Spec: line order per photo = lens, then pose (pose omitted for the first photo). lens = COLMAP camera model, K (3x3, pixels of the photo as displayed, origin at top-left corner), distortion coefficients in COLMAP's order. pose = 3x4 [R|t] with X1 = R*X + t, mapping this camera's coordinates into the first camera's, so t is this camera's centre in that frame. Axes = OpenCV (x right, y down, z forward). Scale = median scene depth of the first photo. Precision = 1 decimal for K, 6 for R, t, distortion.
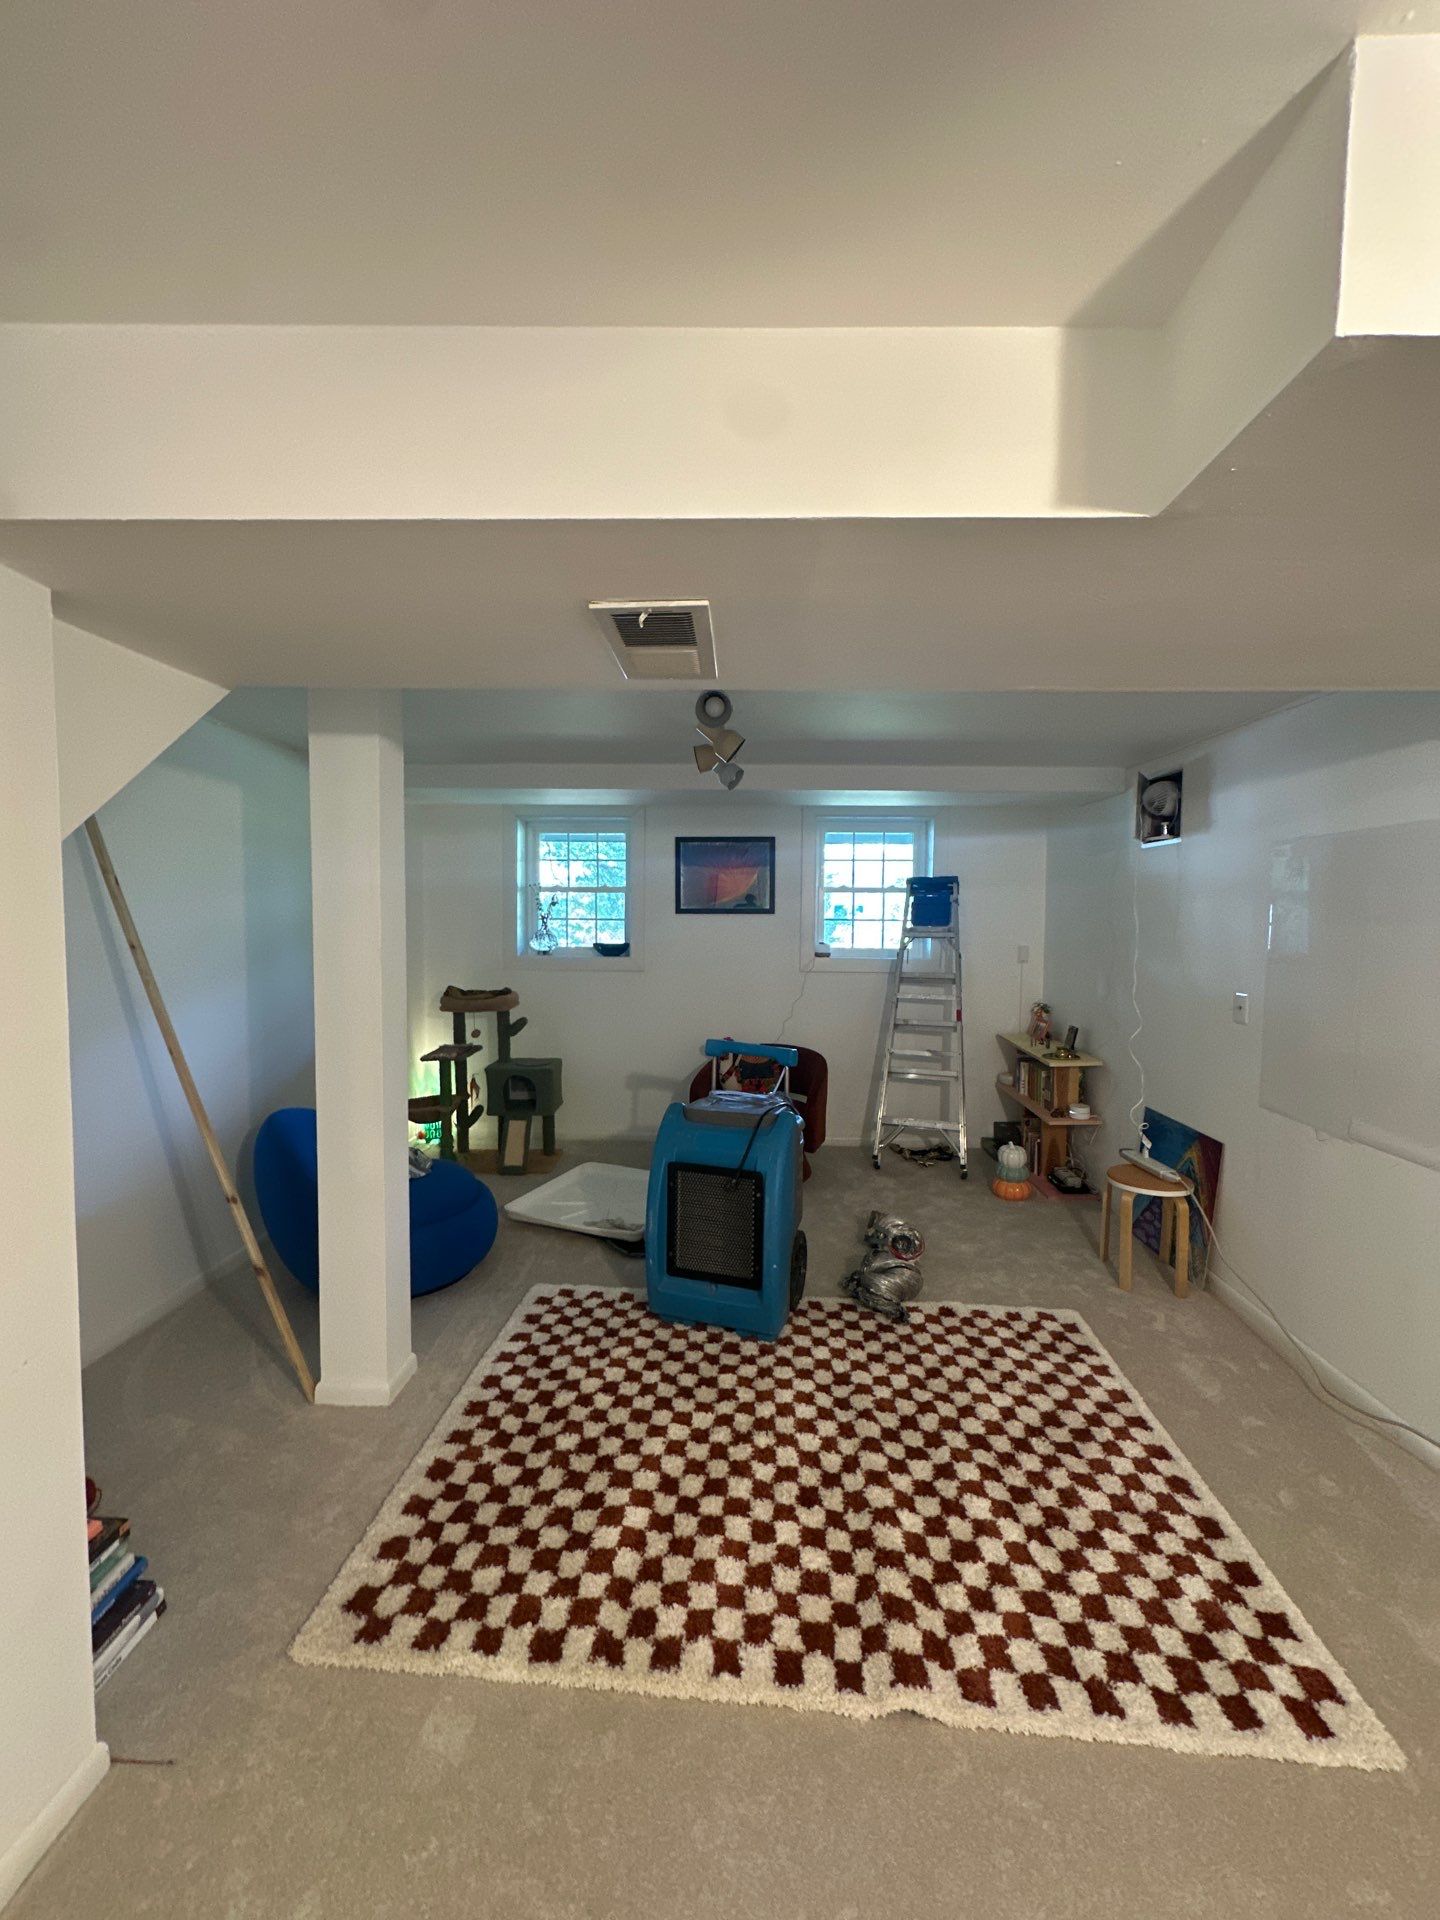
lens RADIAL K [[785.4, 0, 719.4], [0, 785.4, 969.4], [0, 0, 1]] dist [-0.002569, -0.000204]
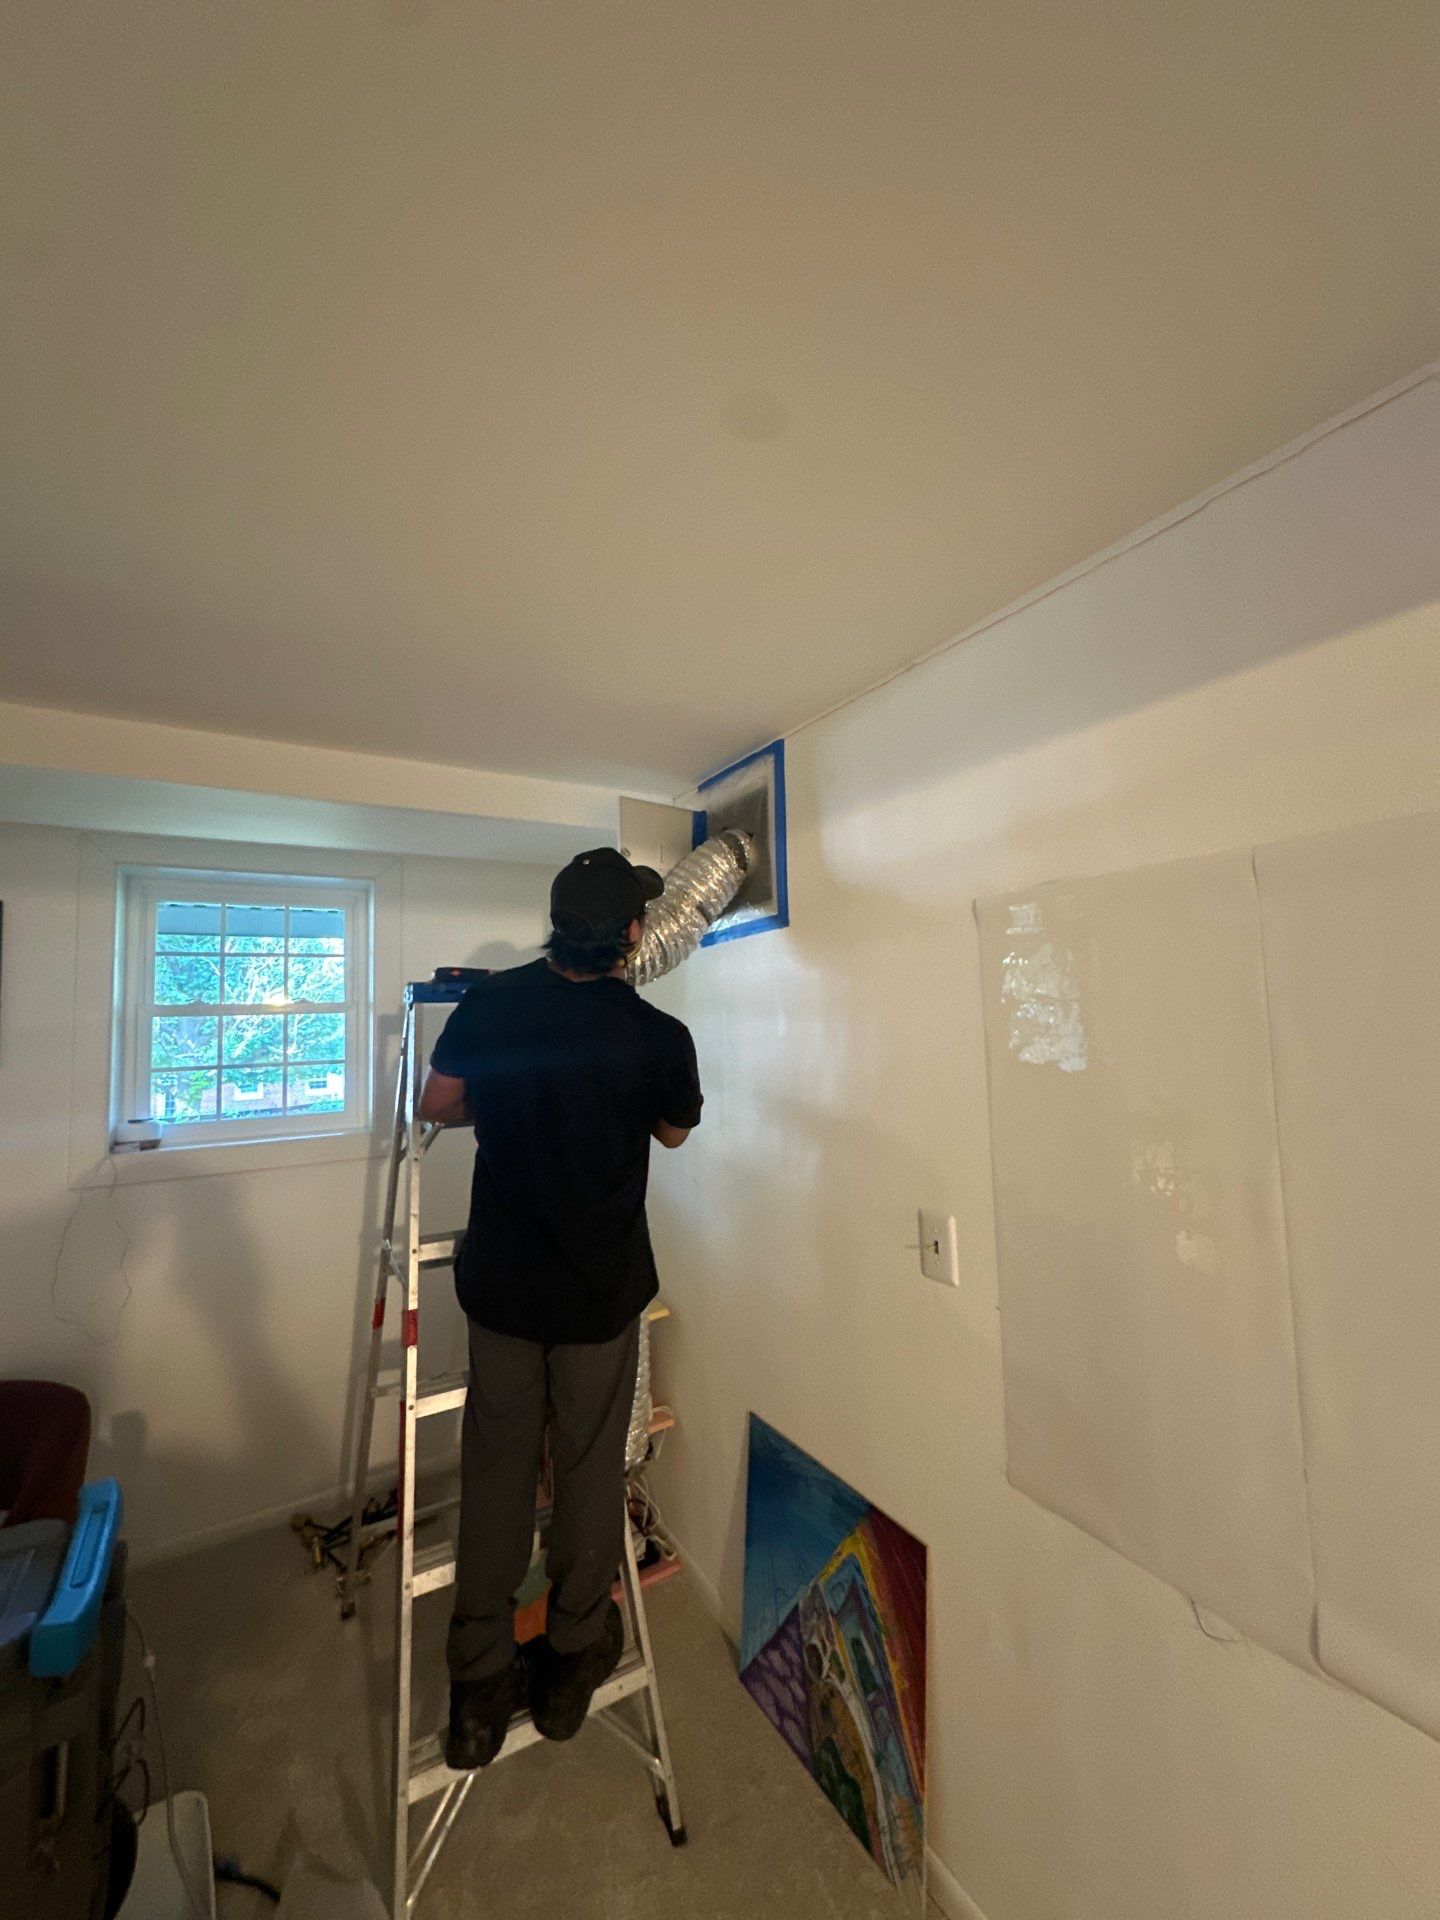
lens RADIAL K [[785.4, 0, 721.3], [0, 785.4, 963.1], [0, 0, 1]] dist [-0.002569, -0.000204]
pose [[0.847012, 0.013110, 0.531411, 0.273300], [0.067531, 0.988942, -0.132036, -0.062945], [-0.527266, 0.147723, 0.836761, 0.592506]]
